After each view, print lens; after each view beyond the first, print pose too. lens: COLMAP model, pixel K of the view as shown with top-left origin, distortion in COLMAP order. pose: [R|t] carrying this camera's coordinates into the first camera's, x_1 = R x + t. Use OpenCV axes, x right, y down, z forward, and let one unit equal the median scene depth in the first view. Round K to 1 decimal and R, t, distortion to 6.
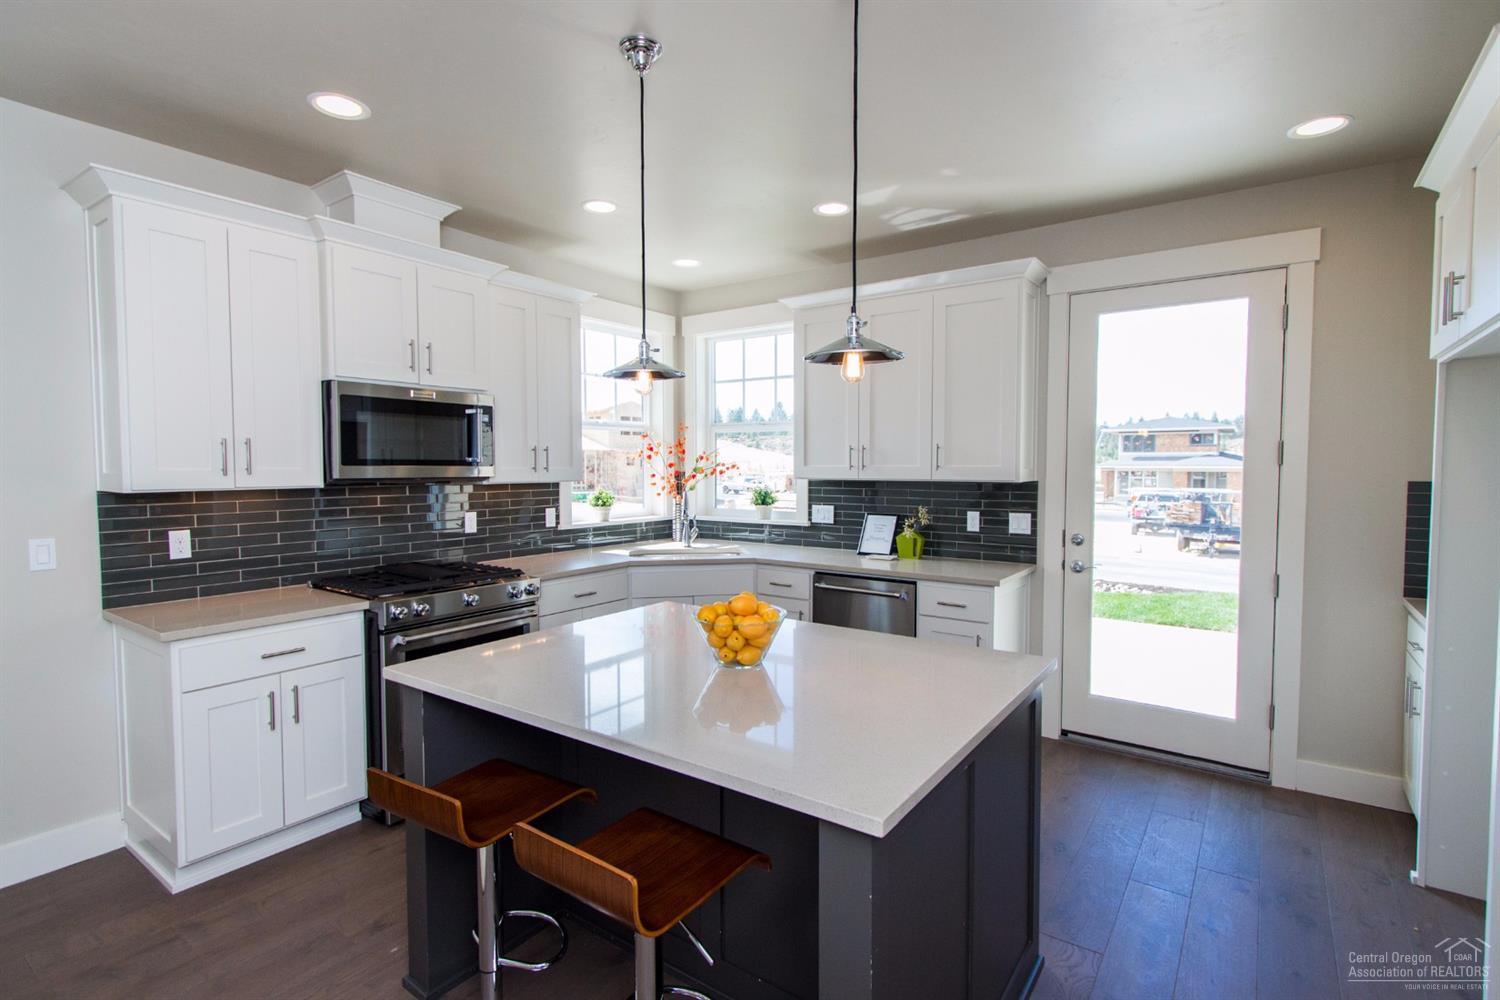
lens RADIAL K [[714.6, 0, 756.1], [0, 714.6, 497.5], [0, 0, 1]] dist [0.003647, -0.000068]
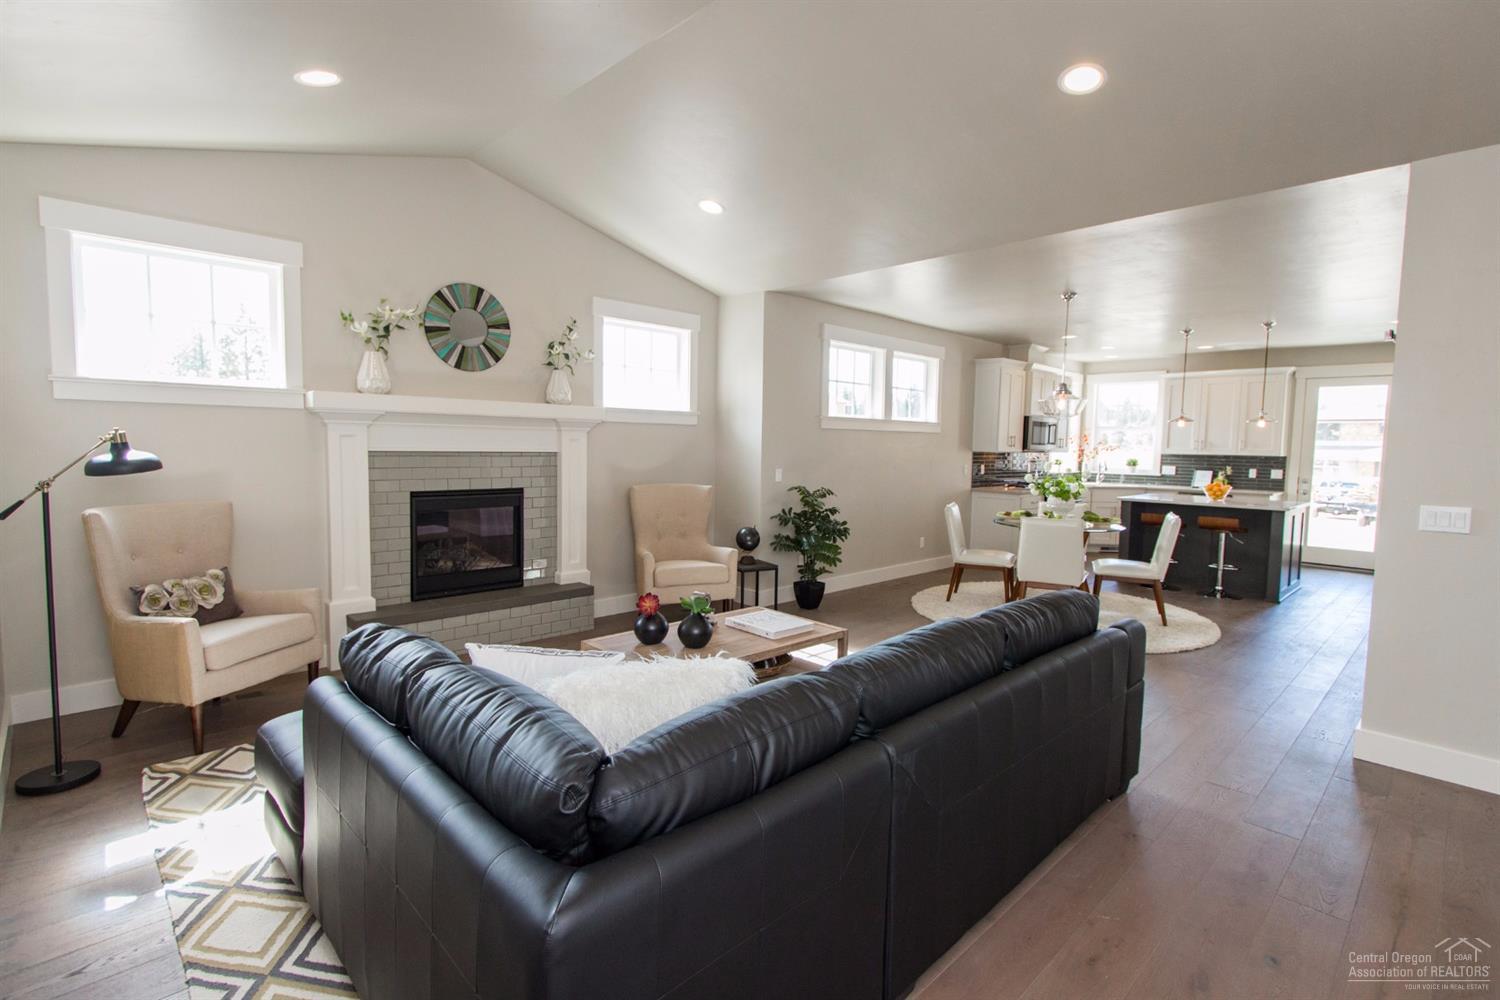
lens RADIAL K [[697.2, 0, 752.9], [0, 697.2, 496.0], [0, 0, 1]] dist [0.004821, 0.000447]
pose [[0.982233, 0.033778, -0.184601, -0.861776], [-0.028220, 0.999068, 0.032656, 0.077401], [0.185533, -0.026867, 0.982271, -1.522213]]
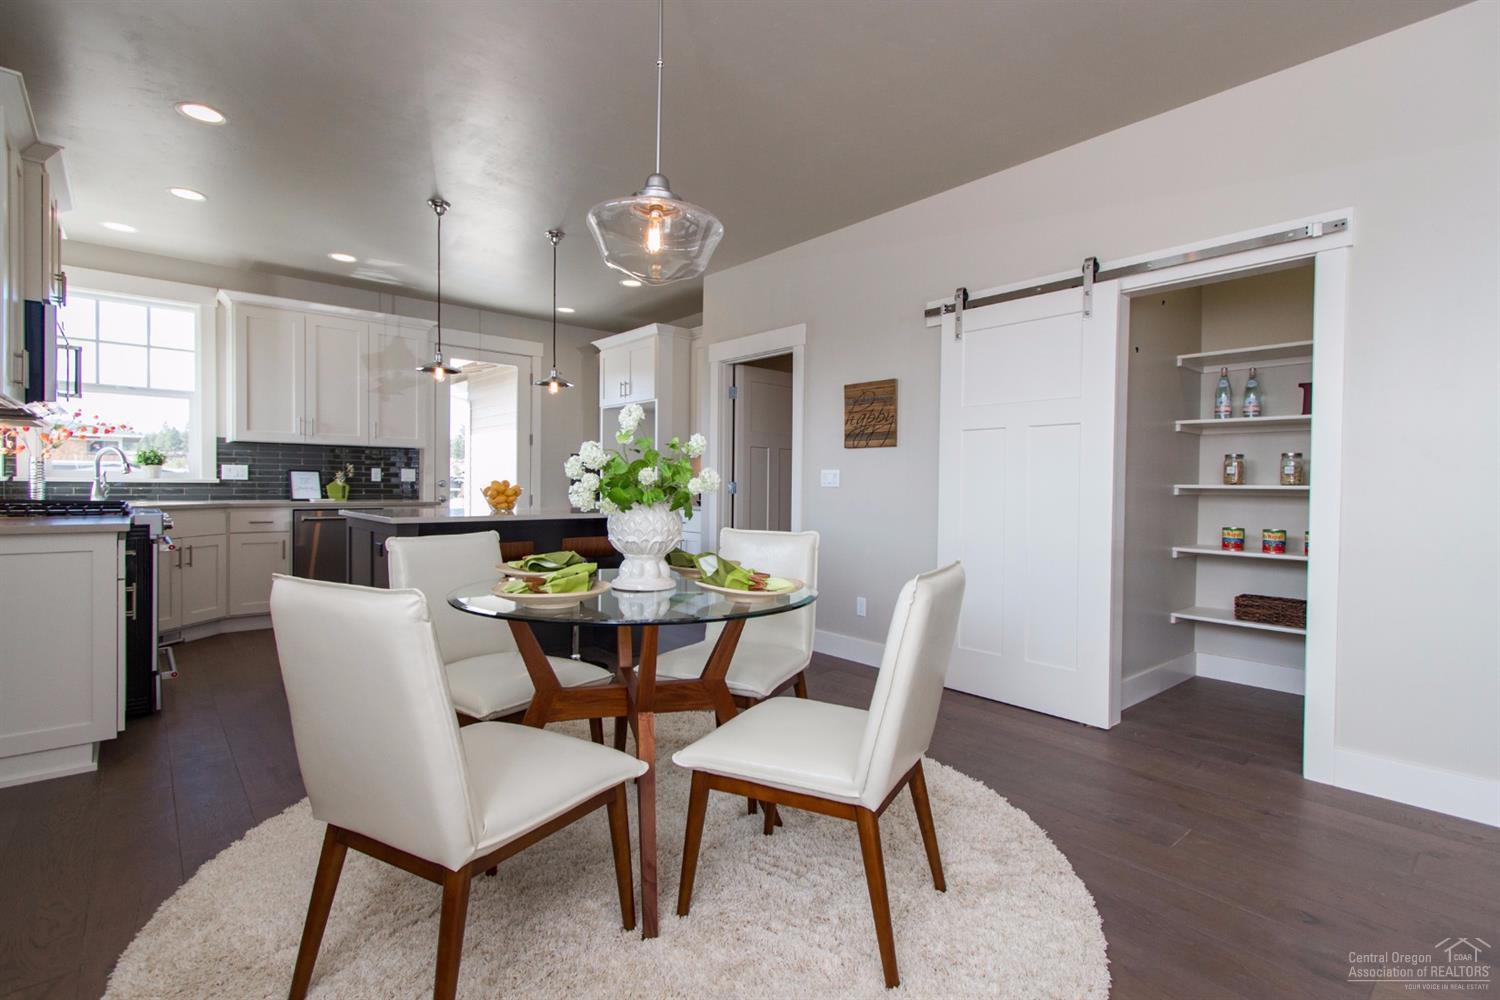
lens RADIAL K [[714.6, 0, 756.1], [0, 714.6, 497.5], [0, 0, 1]] dist [0.003647, -0.000068]
pose [[0.230997, -0.013714, 0.972858, -0.984024], [0.035036, 0.999369, 0.005769, 0.100545], [-0.972323, 0.032753, 0.231332, -0.140333]]
